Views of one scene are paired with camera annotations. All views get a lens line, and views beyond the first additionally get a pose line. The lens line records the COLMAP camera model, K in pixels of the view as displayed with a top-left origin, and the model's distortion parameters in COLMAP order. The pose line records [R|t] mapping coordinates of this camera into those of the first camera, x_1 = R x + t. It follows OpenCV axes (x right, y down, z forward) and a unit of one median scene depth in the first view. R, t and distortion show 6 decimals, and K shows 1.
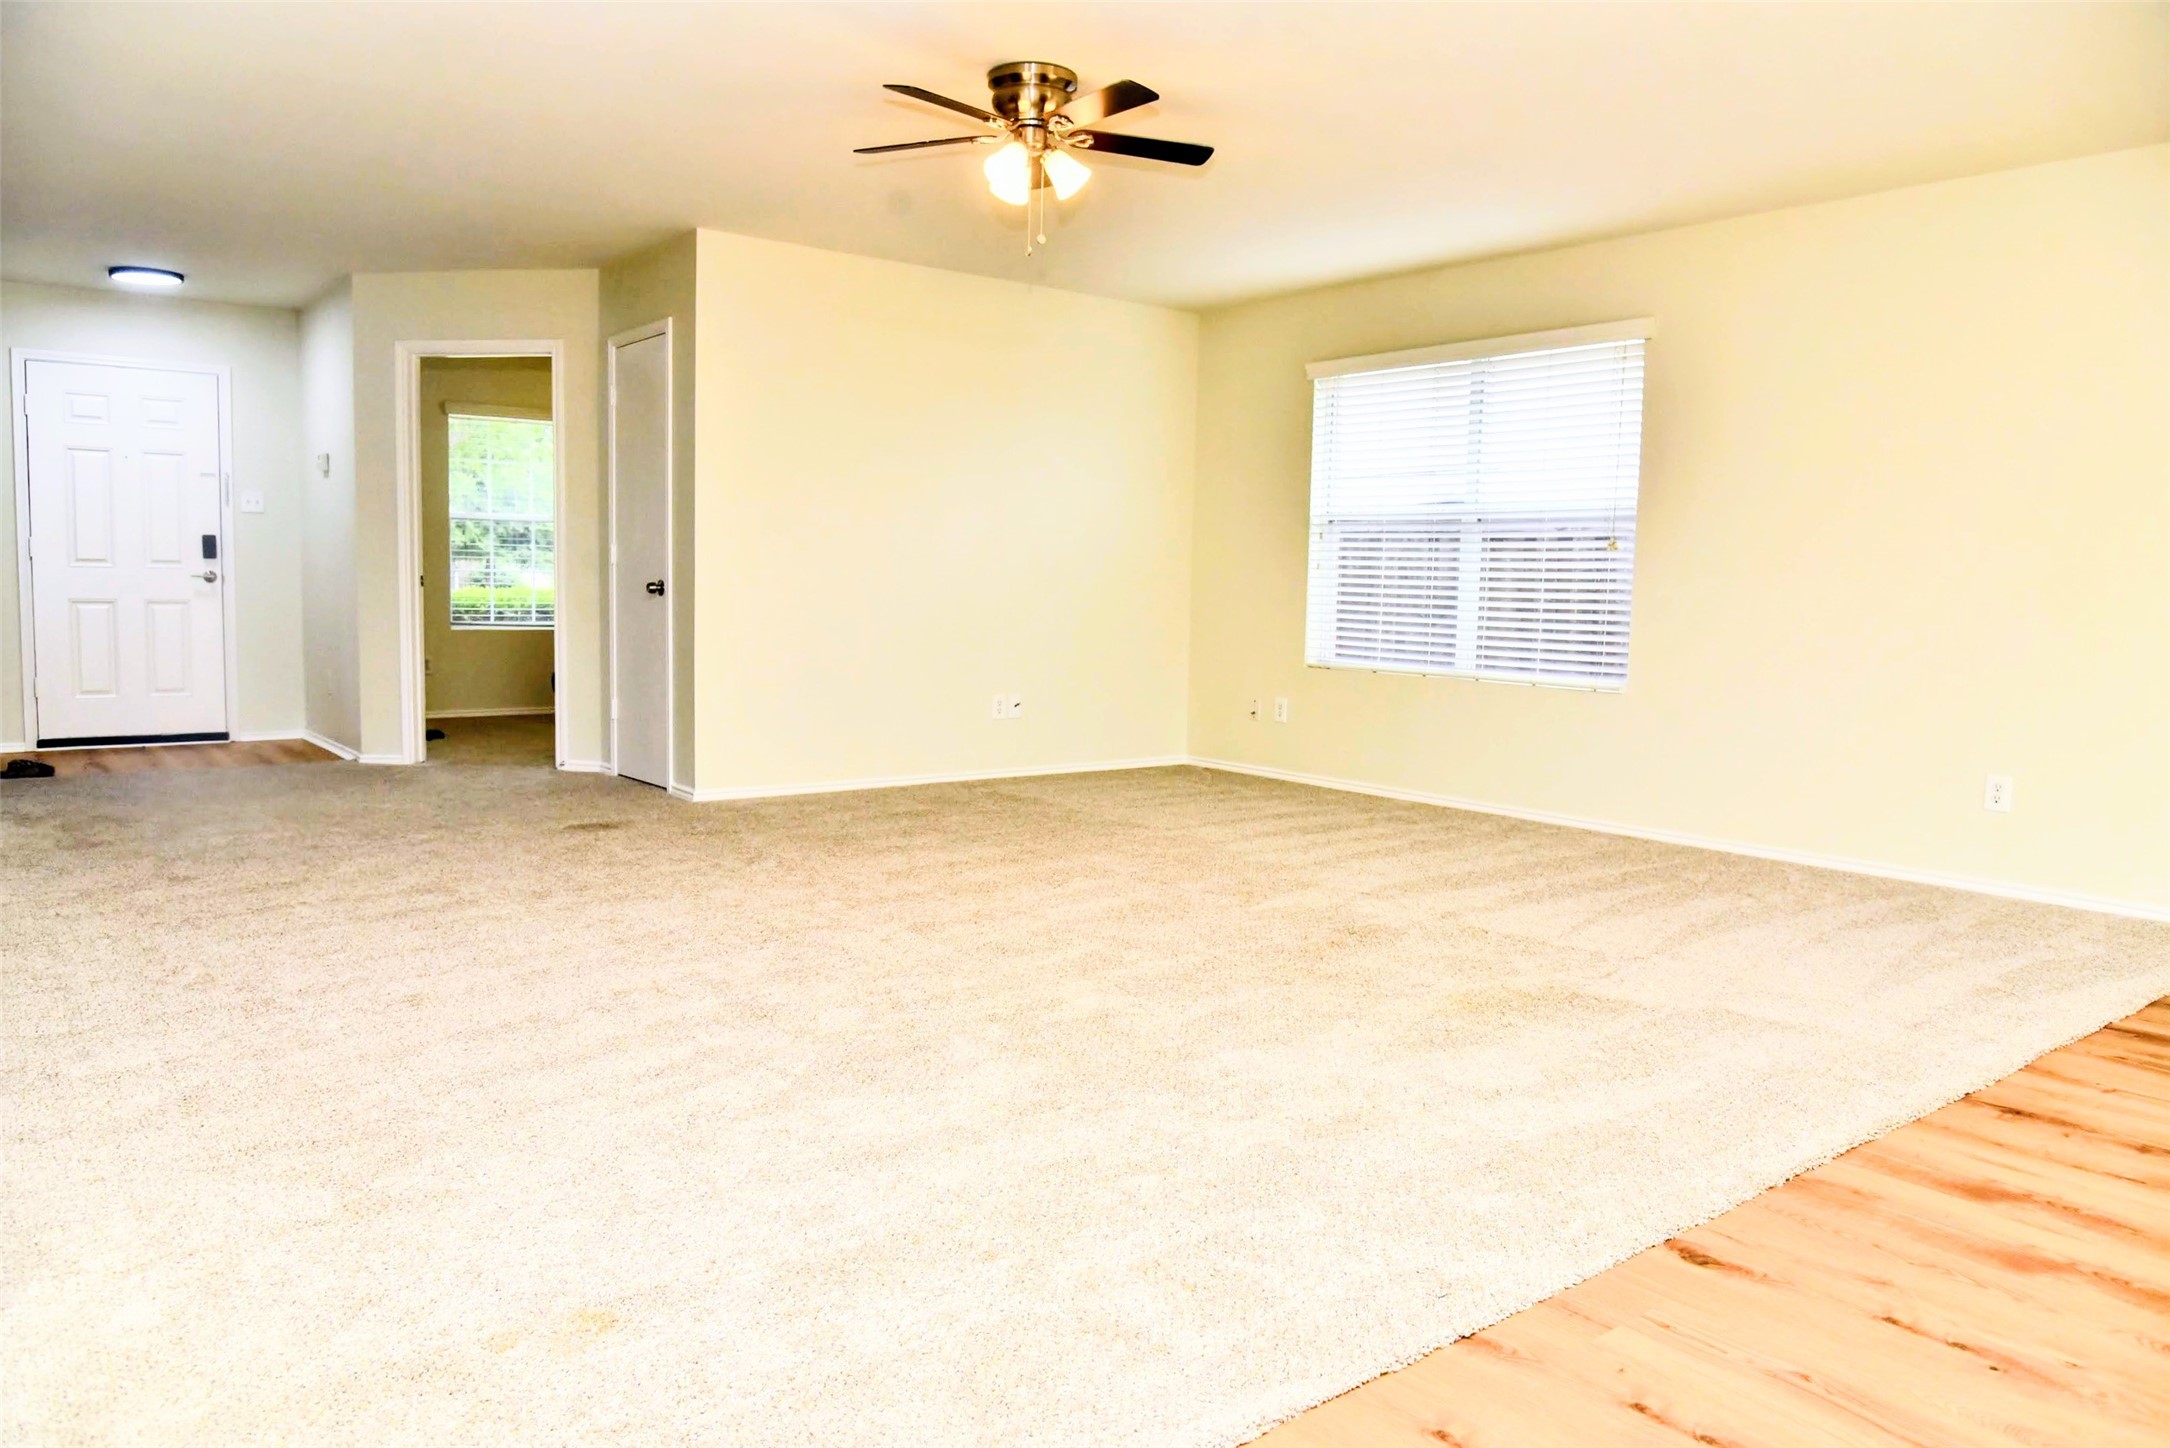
lens RADIAL K [[1488.1, 0, 1085.0], [0, 1488.1, 724.0], [0, 0, 1]] dist [-0.046409, 0.003645]
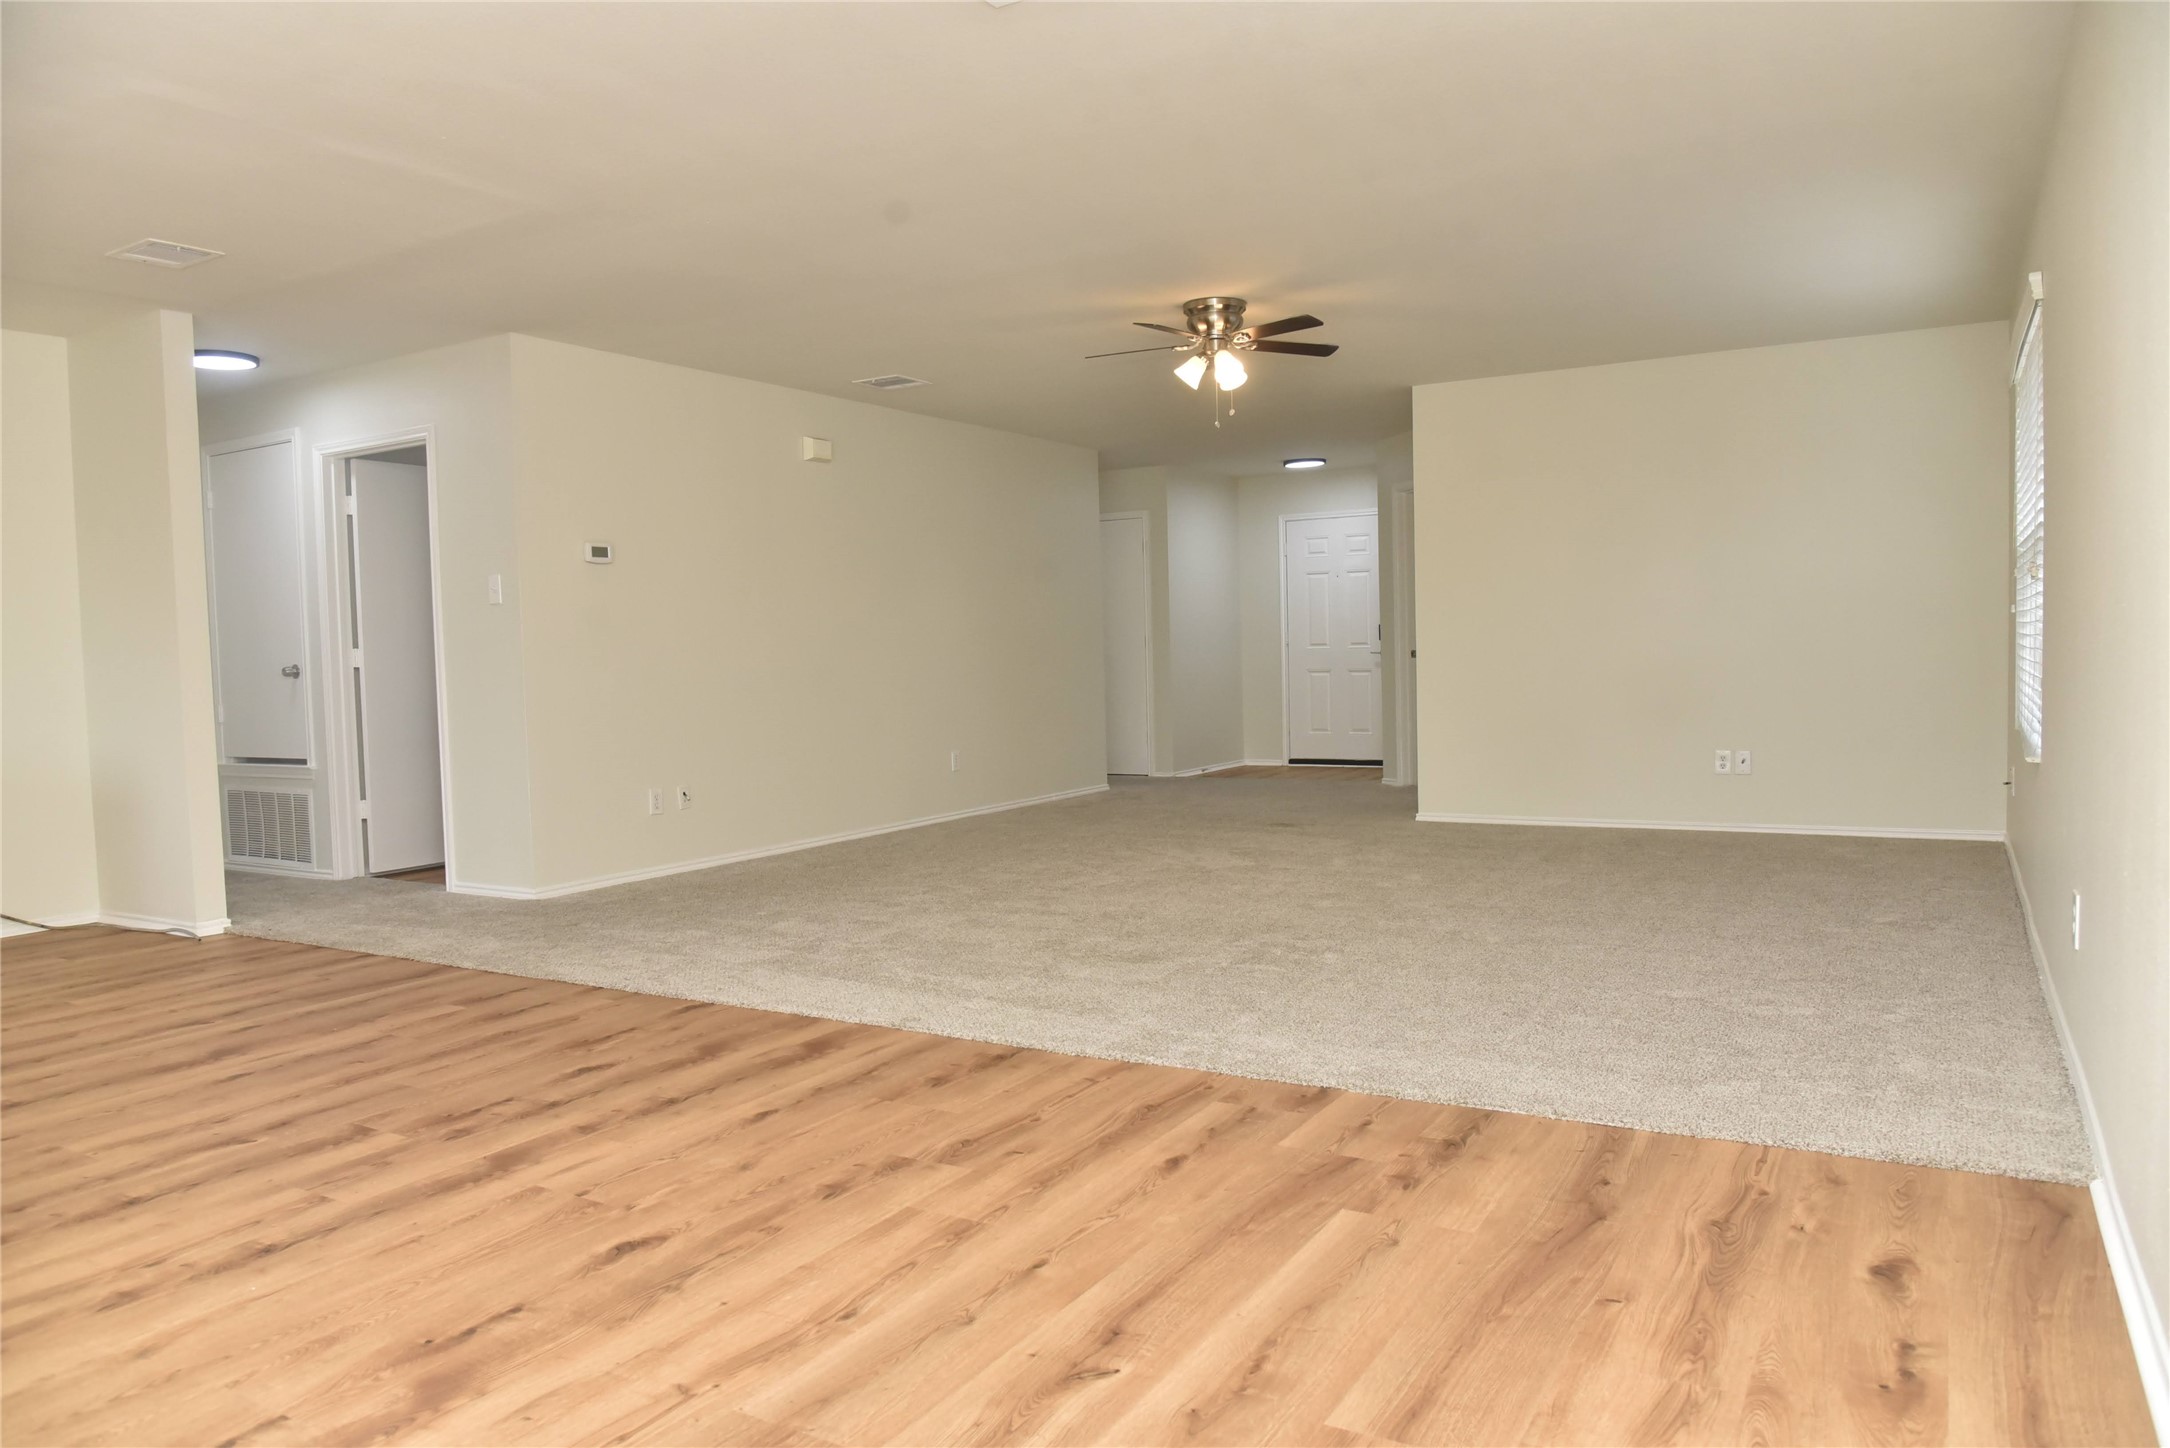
lens RADIAL K [[1488.1, 0, 1085.0], [0, 1488.1, 724.0], [0, 0, 1]] dist [-0.046409, 0.003645]
pose [[0.354614, 0.015662, -0.934882, 1.290205], [-0.051033, 0.998694, -0.002626, -0.021571], [0.933619, 0.048641, 0.354950, 0.397494]]
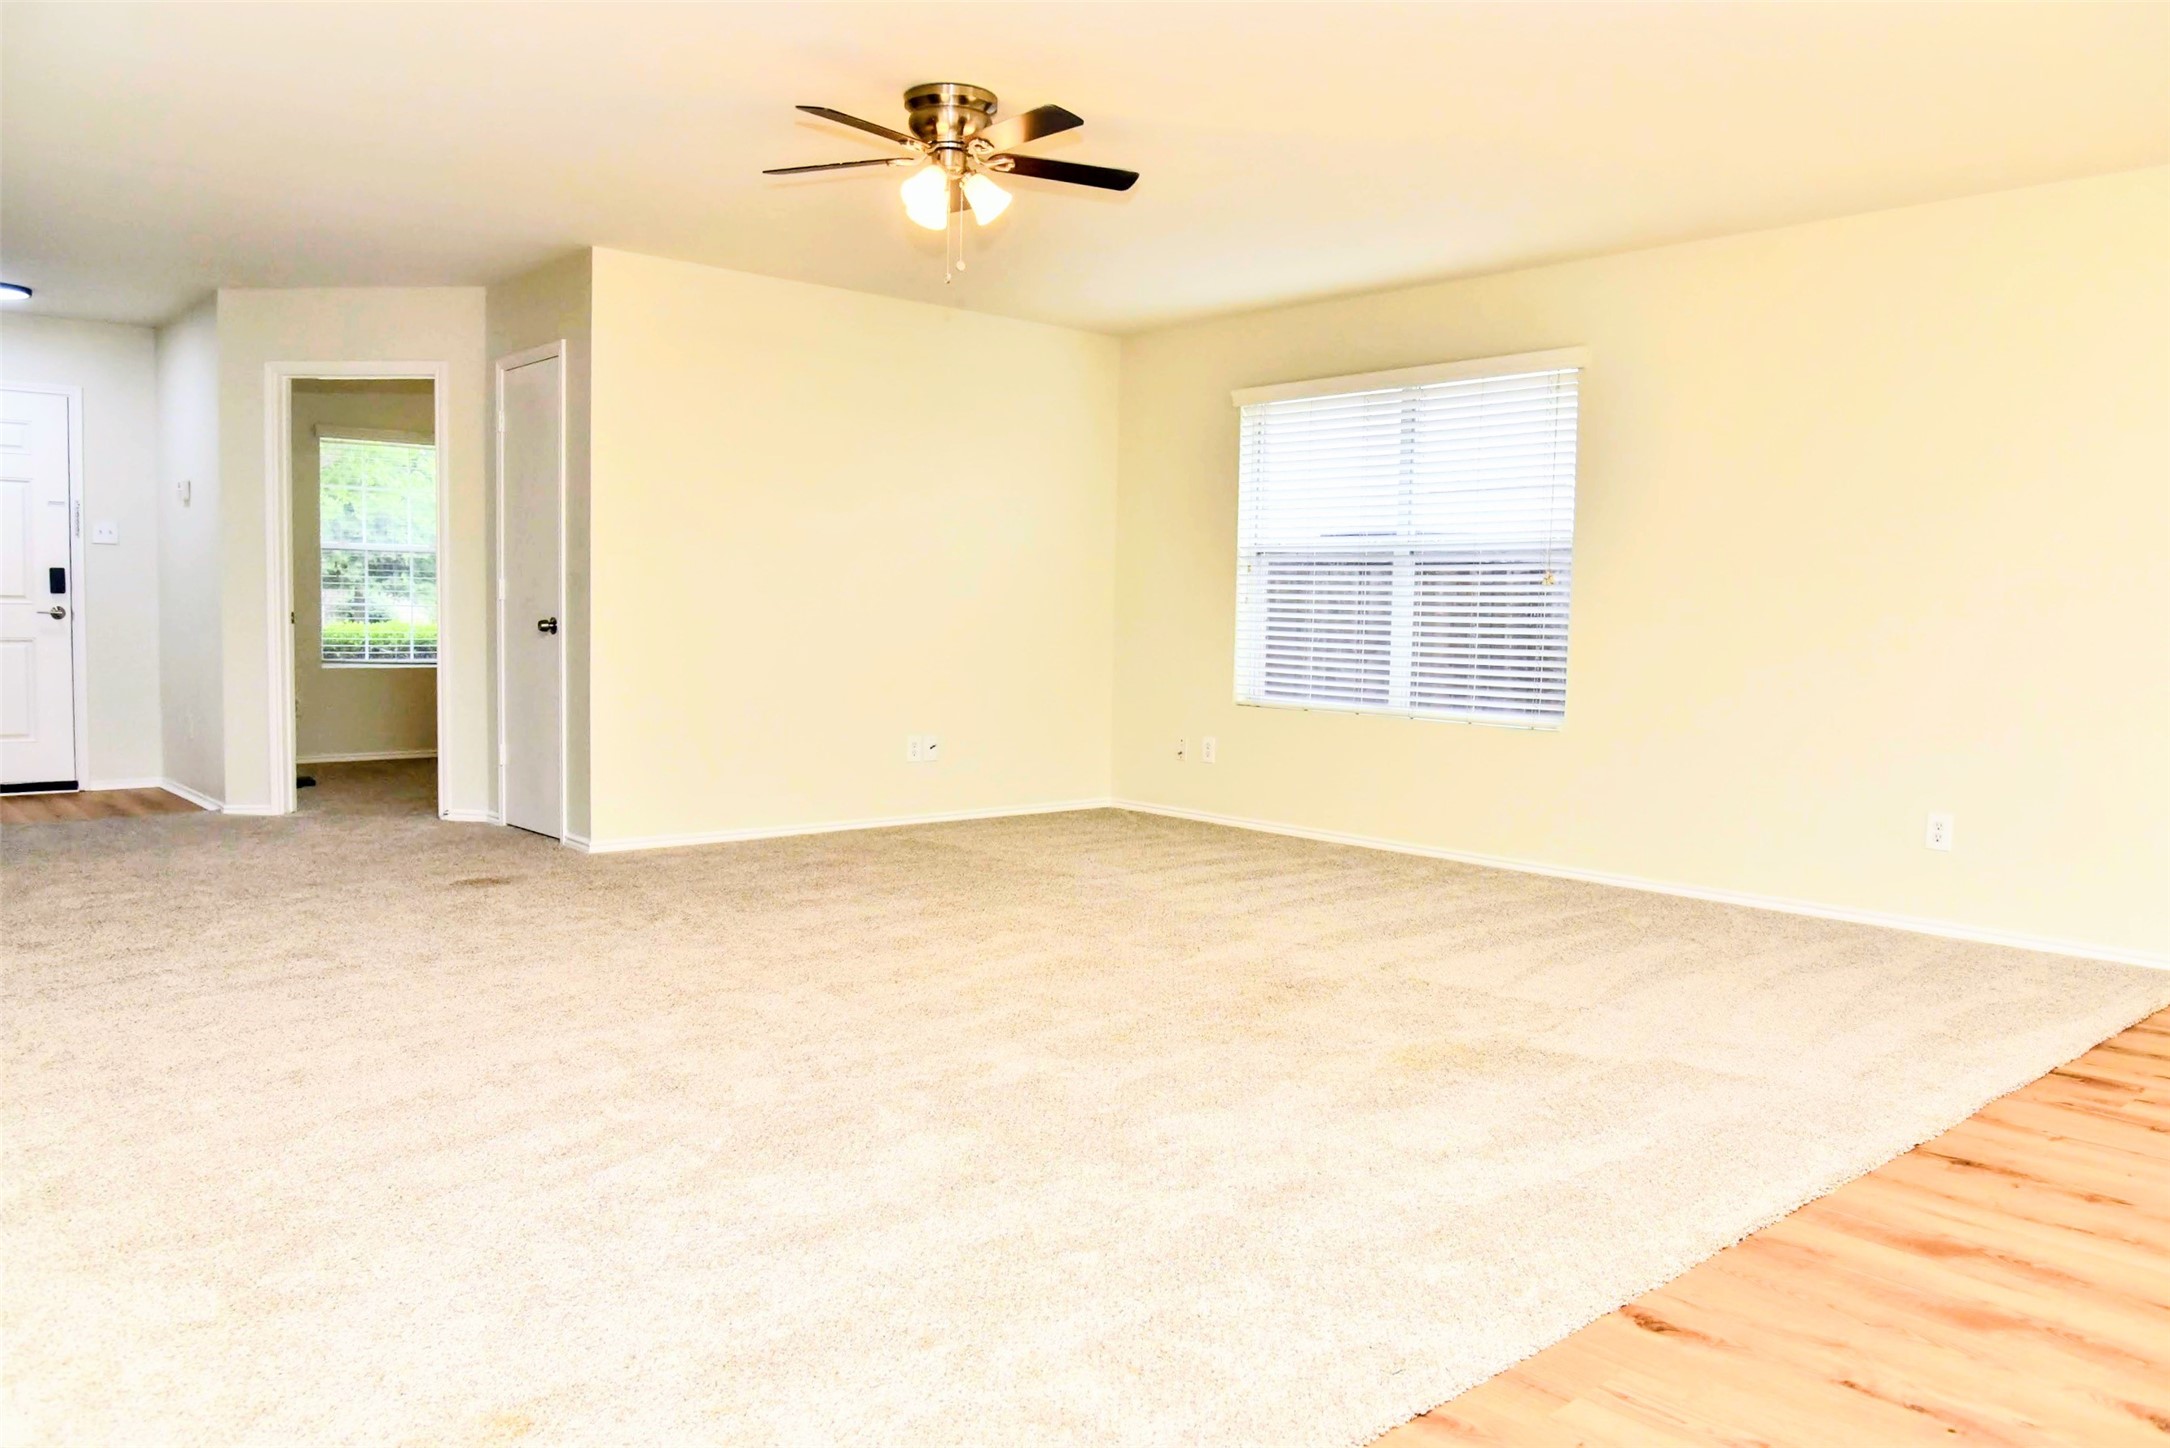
lens RADIAL K [[1568.1, 0, 1085.0], [0, 1568.1, 724.0], [0, 0, 1]] dist [-0.047566, 0.003742]
pose [[0.998402, -0.006438, 0.056136, -0.008086], [0.007659, 0.999738, -0.021559, -0.008534], [-0.055983, 0.021954, 0.998190, -0.008145]]
